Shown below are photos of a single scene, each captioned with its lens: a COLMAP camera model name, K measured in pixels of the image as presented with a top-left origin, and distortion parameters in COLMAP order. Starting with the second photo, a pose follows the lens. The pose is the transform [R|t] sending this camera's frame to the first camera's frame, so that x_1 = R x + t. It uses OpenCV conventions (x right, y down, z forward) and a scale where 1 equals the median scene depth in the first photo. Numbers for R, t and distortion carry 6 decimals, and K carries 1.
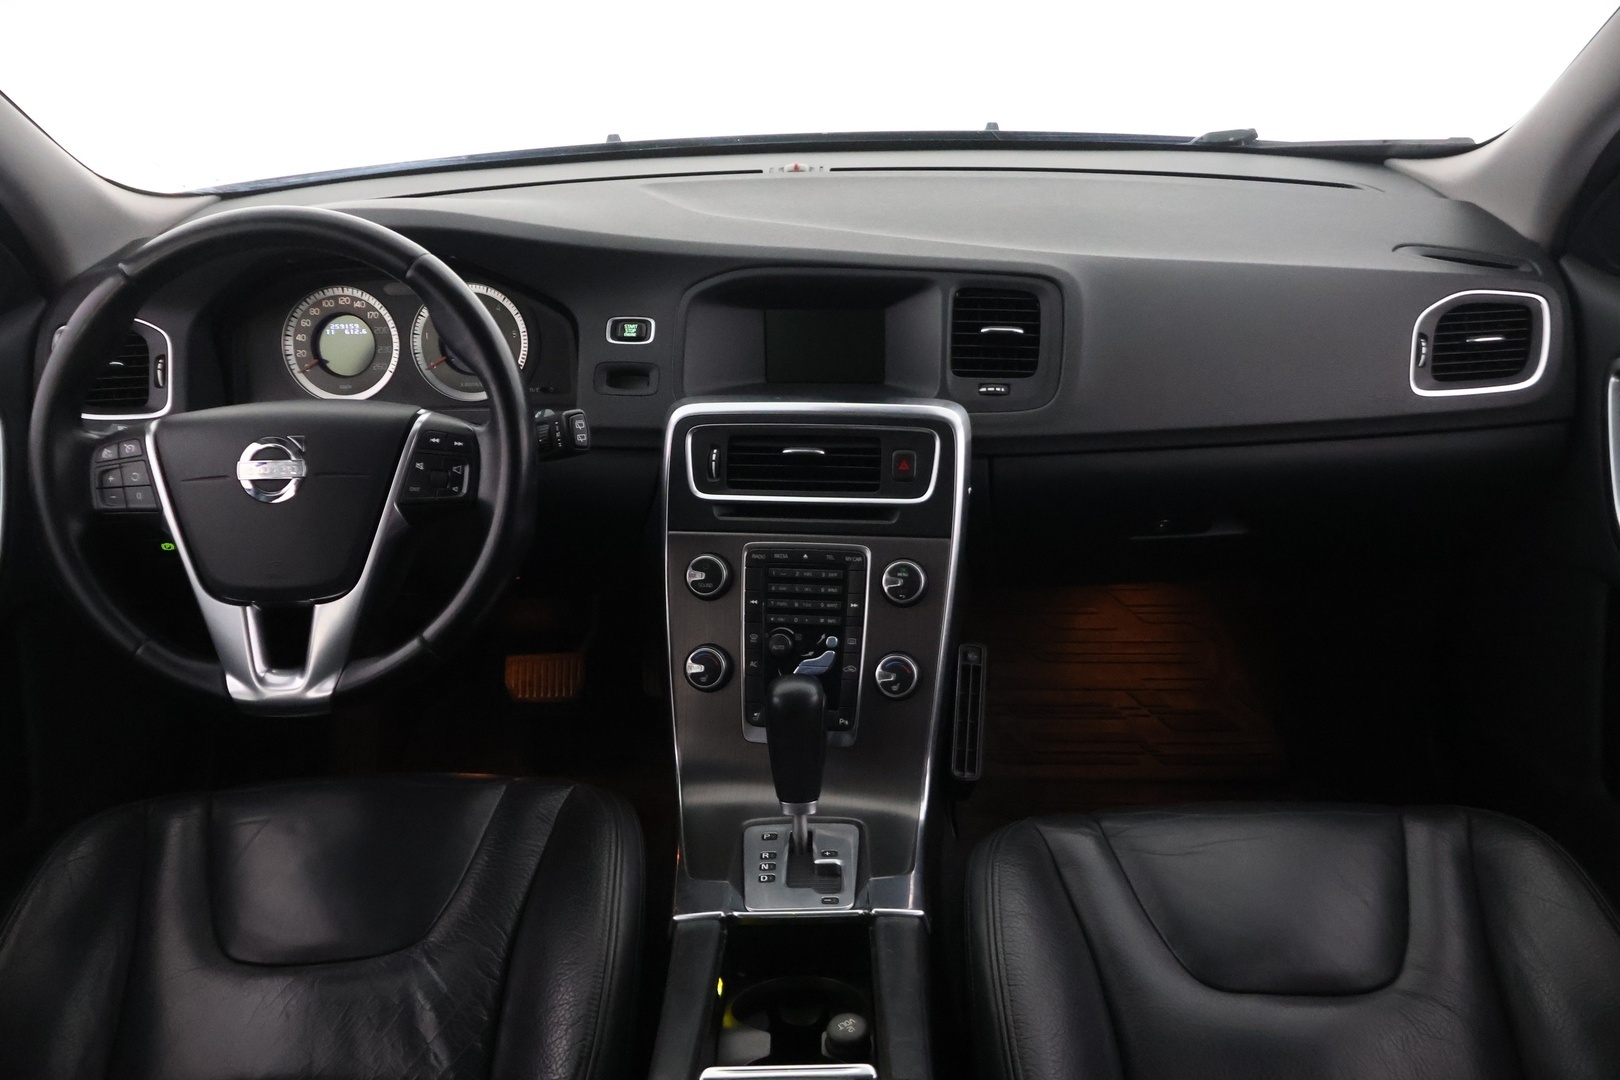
lens RADIAL K [[1362.0, 0, 820.5], [0, 1362.0, 545.8], [0, 0, 1]] dist [-0.032427, 0.053941]
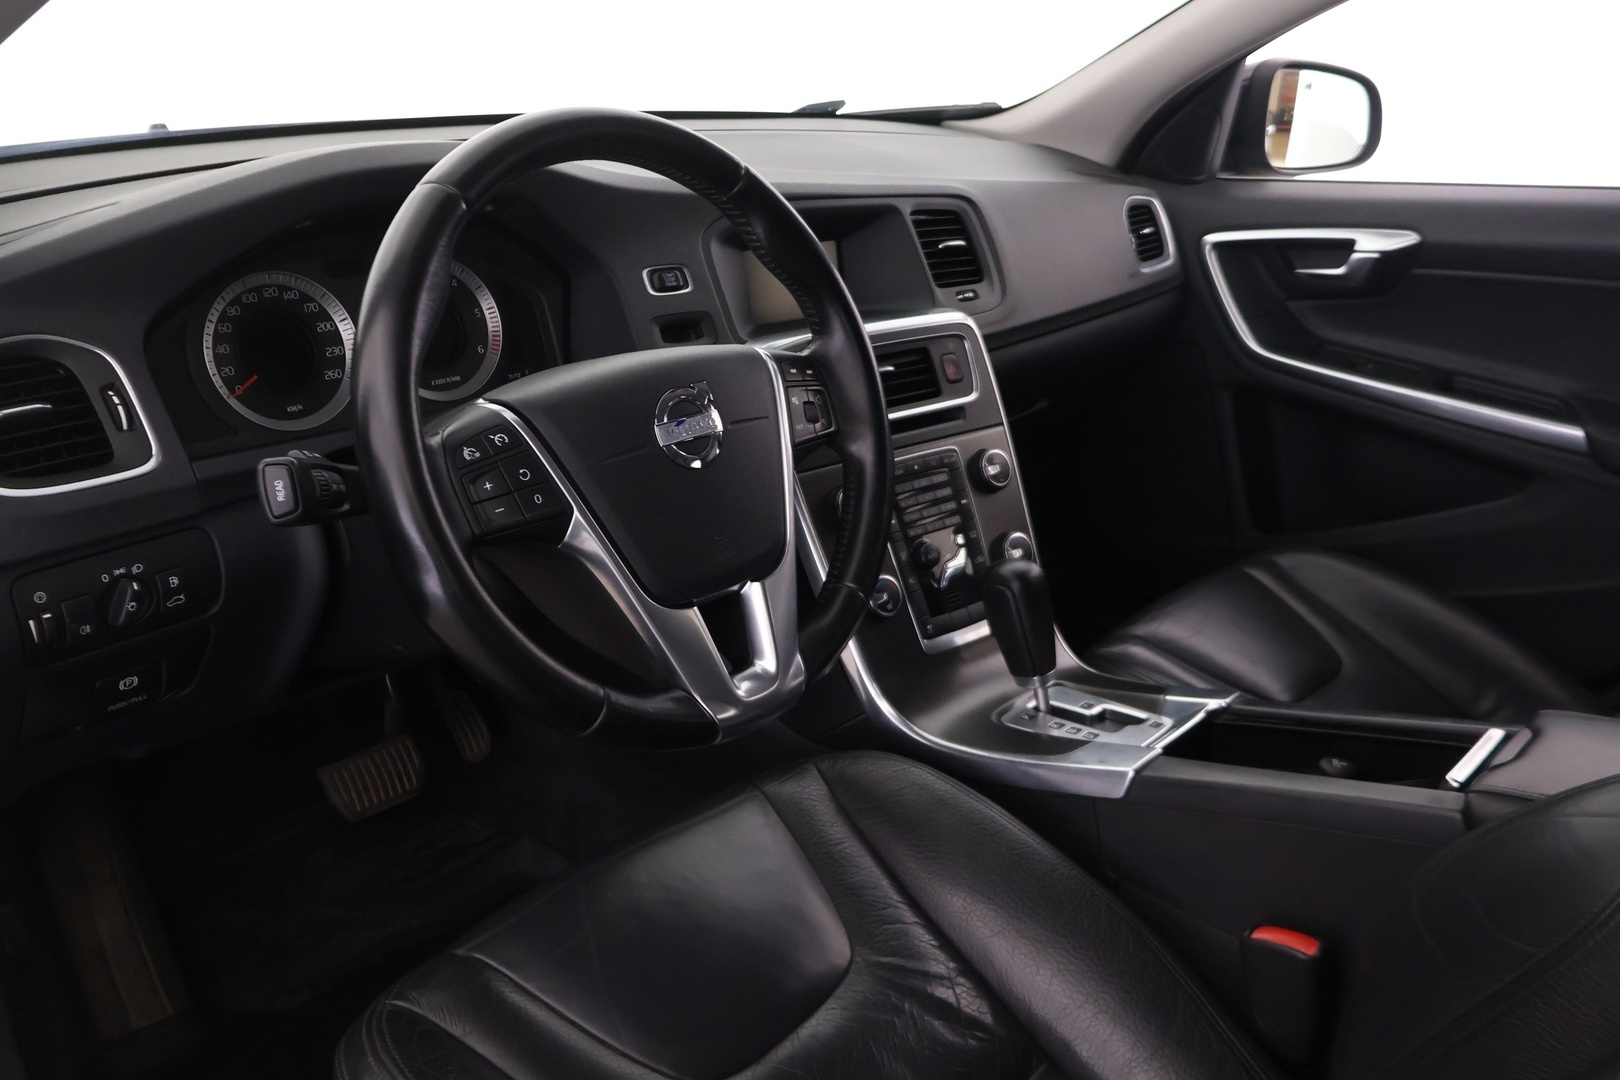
lens RADIAL K [[1362.0, 0, 825.3], [0, 1362.0, 548.3], [0, 0, 1]] dist [-0.032427, 0.053941]
pose [[0.655765, -0.225856, 0.720390, -0.793468], [0.269272, 0.961417, 0.056307, -0.009681], [-0.705312, 0.157056, 0.691280, 0.341781]]
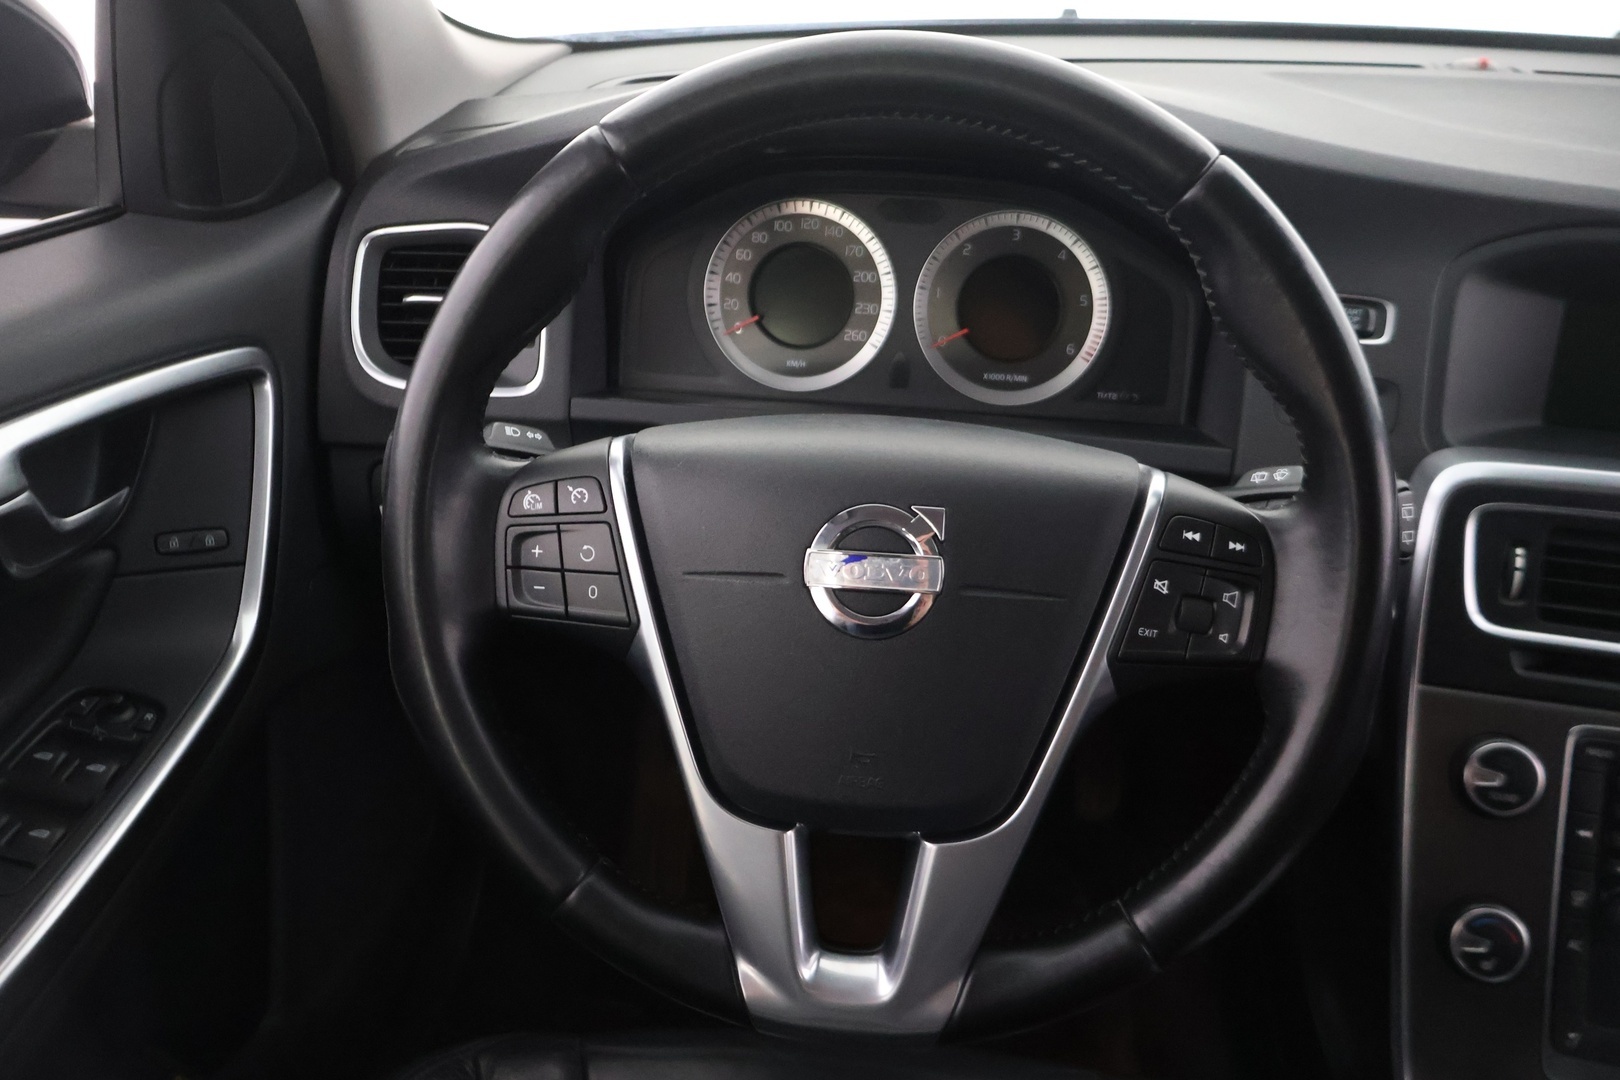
lens RADIAL K [[1362.0, 0, 808.3], [0, 1362.0, 539.8], [0, 0, 1]] dist [-0.032427, 0.053941]
pose [[0.994046, 0.090890, -0.060095, -0.336630], [-0.088210, 0.995046, 0.045843, -0.074224], [0.063964, -0.040269, 0.997139, 0.425688]]
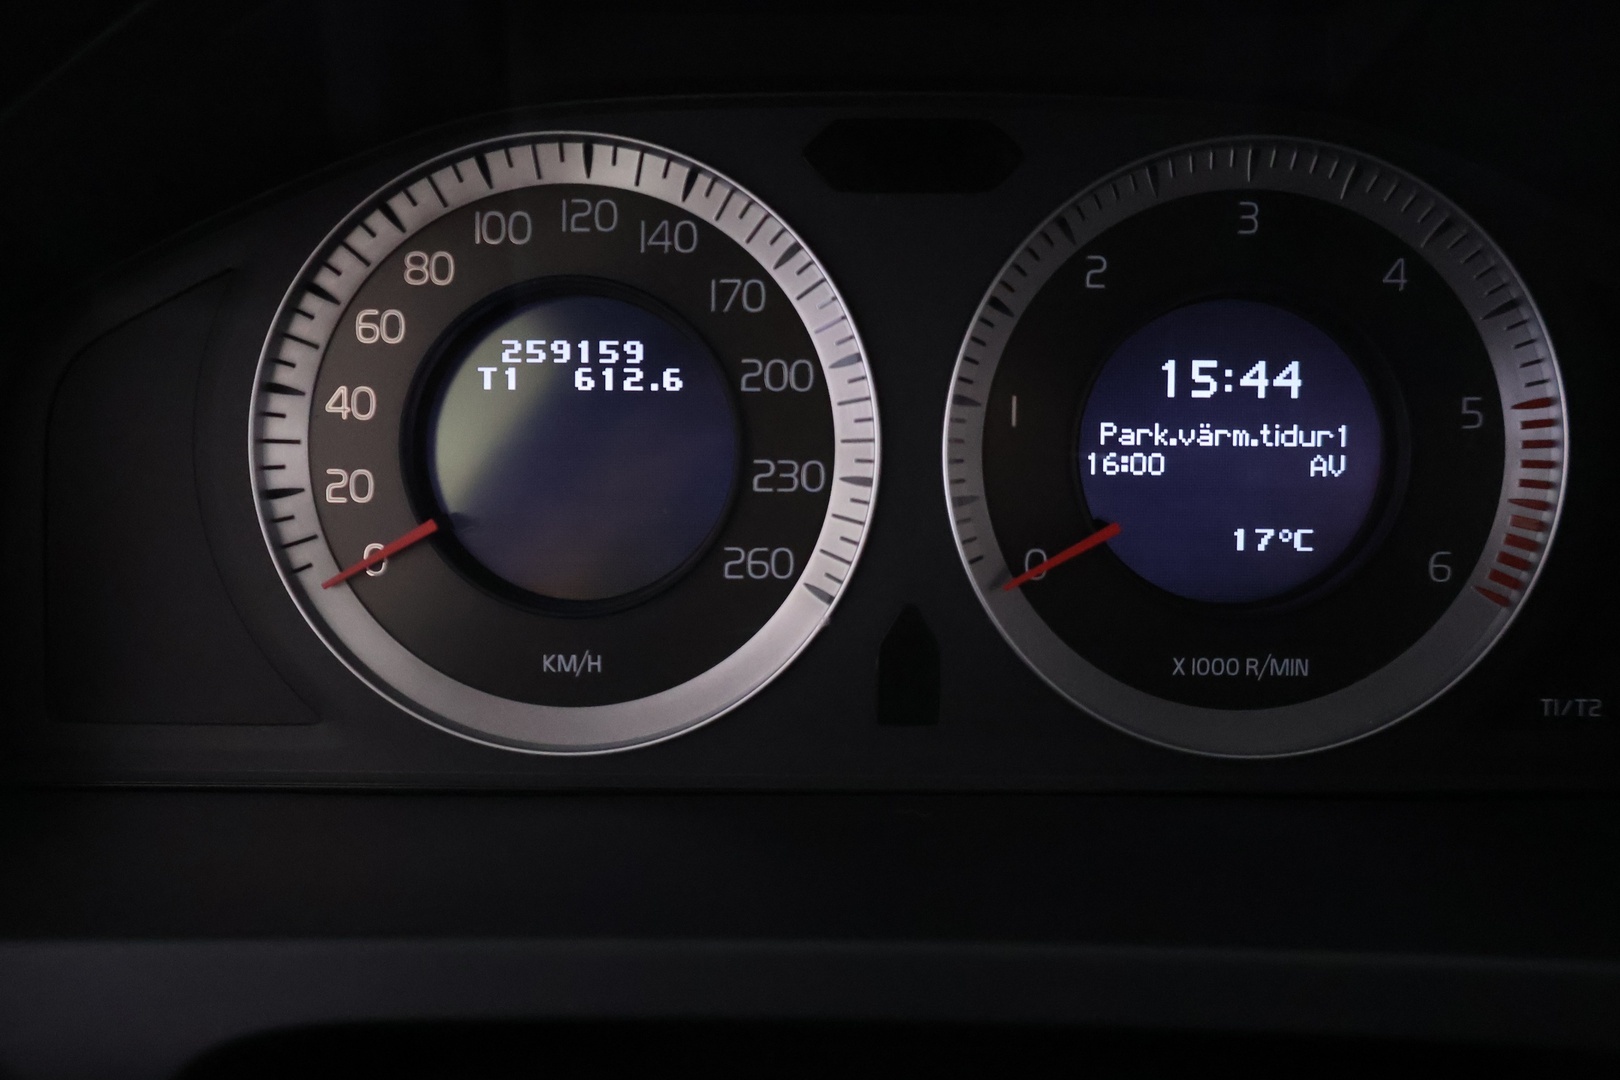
lens RADIAL K [[1330.7, 0, 812.7], [0, 1330.7, 536.2], [0, 0, 1]] dist [-0.029185, -0.008092]
pose [[0.999527, 0.022920, 0.020491, -0.359514], [-0.021646, 0.997940, -0.060387, -0.139713], [-0.021833, 0.059915, 0.997965, 0.910327]]
